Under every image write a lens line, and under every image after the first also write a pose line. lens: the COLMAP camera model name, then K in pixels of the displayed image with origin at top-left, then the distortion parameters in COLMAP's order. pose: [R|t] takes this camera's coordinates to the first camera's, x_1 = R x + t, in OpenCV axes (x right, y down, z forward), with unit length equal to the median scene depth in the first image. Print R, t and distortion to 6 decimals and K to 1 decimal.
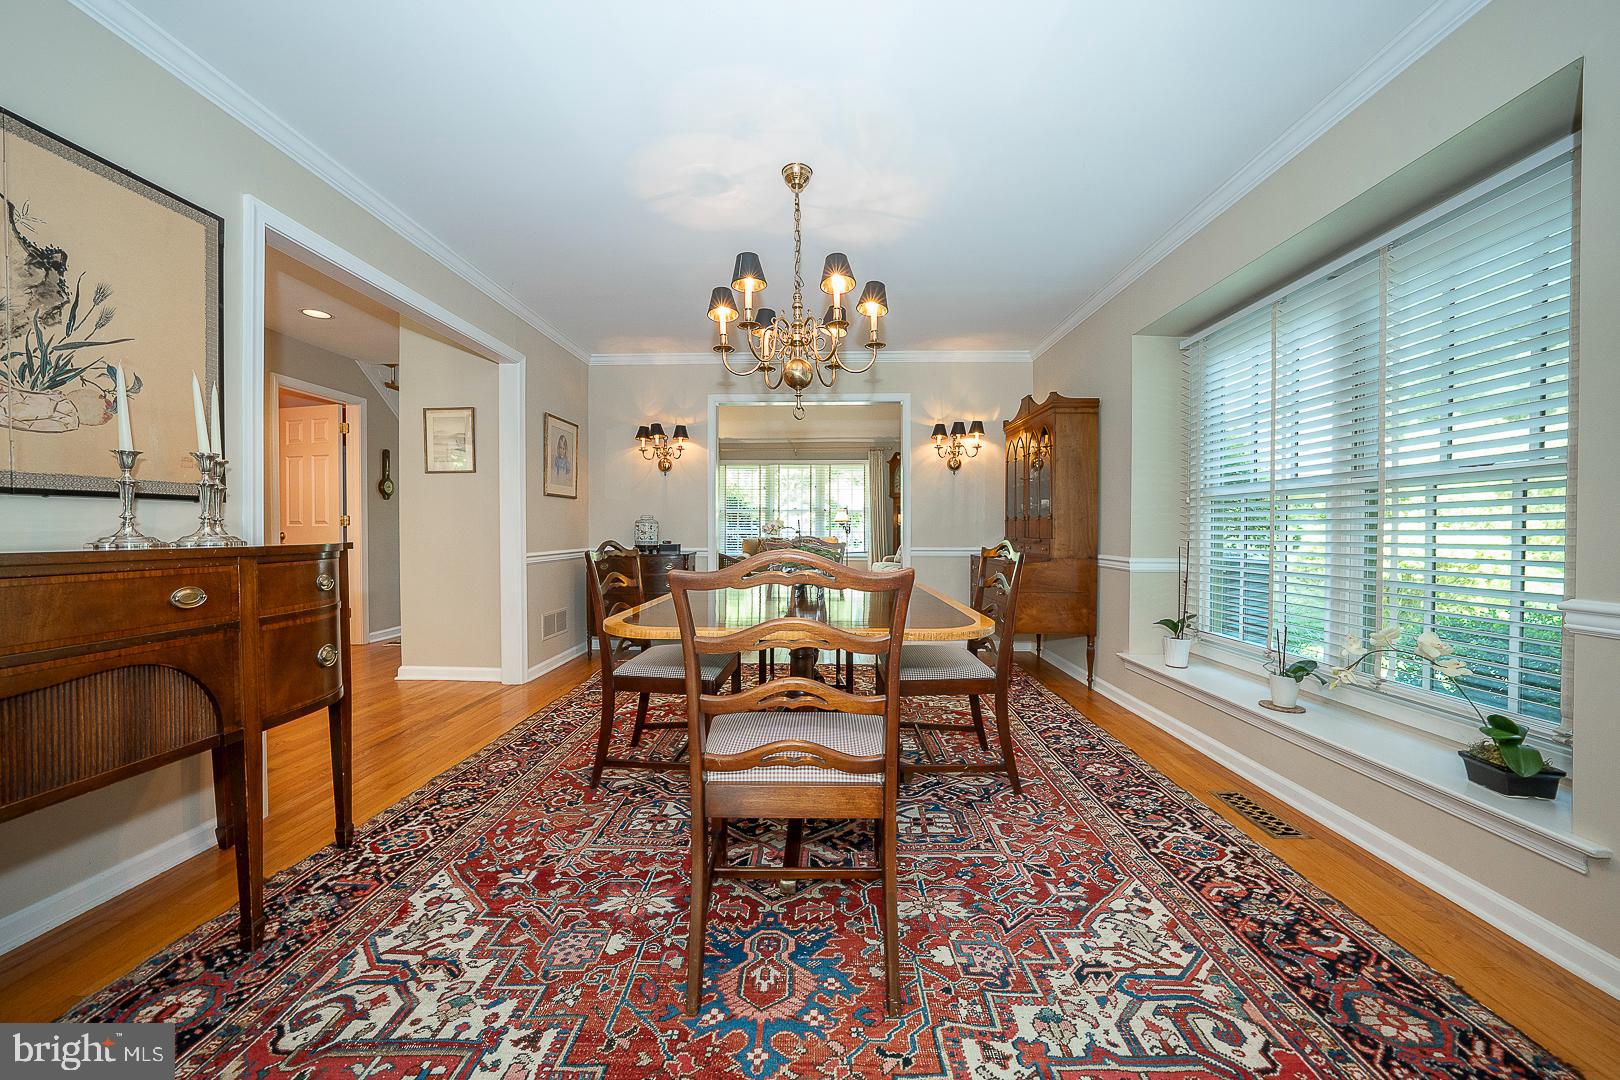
lens RADIAL K [[559.0, 0, 810.7], [0, 559.0, 536.3], [0, 0, 1]] dist [-0.030078, 0.007113]
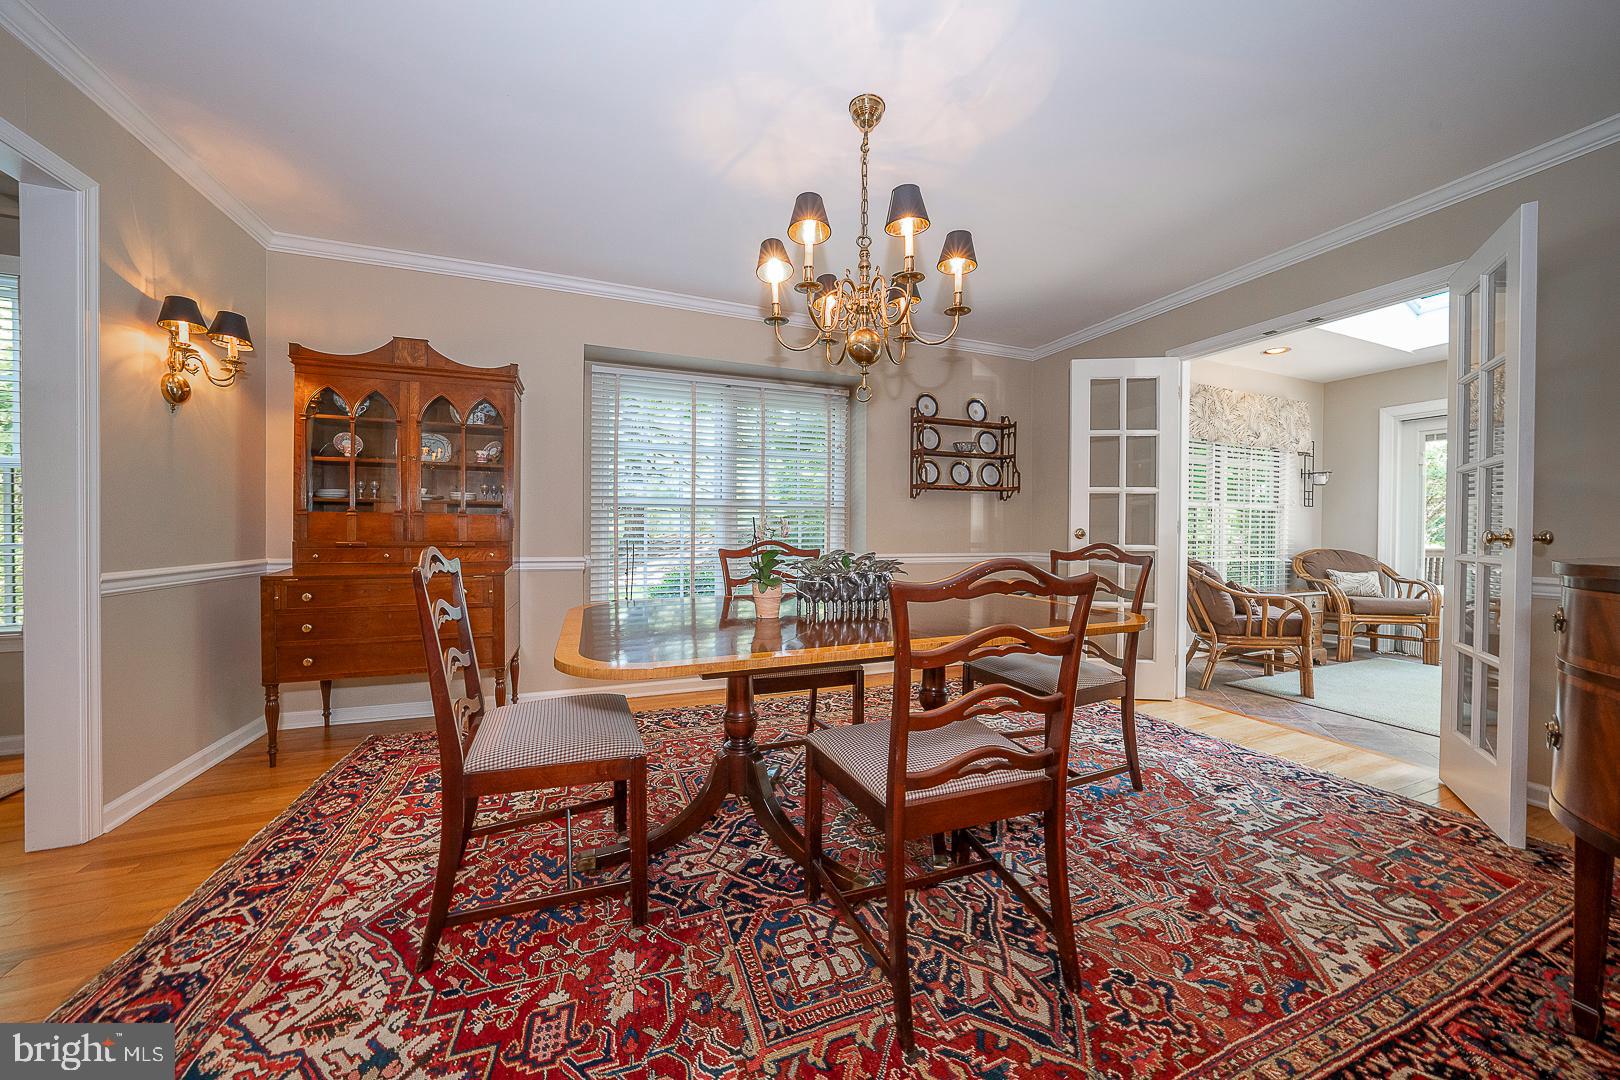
lens RADIAL K [[559.0, 0, 810.7], [0, 559.0, 536.3], [0, 0, 1]] dist [-0.030078, 0.007113]
pose [[-0.388401, -0.012260, 0.921409, -1.088181], [0.004527, 0.999874, 0.015212, -0.027169], [-0.921479, 0.010079, -0.388297, 1.991478]]
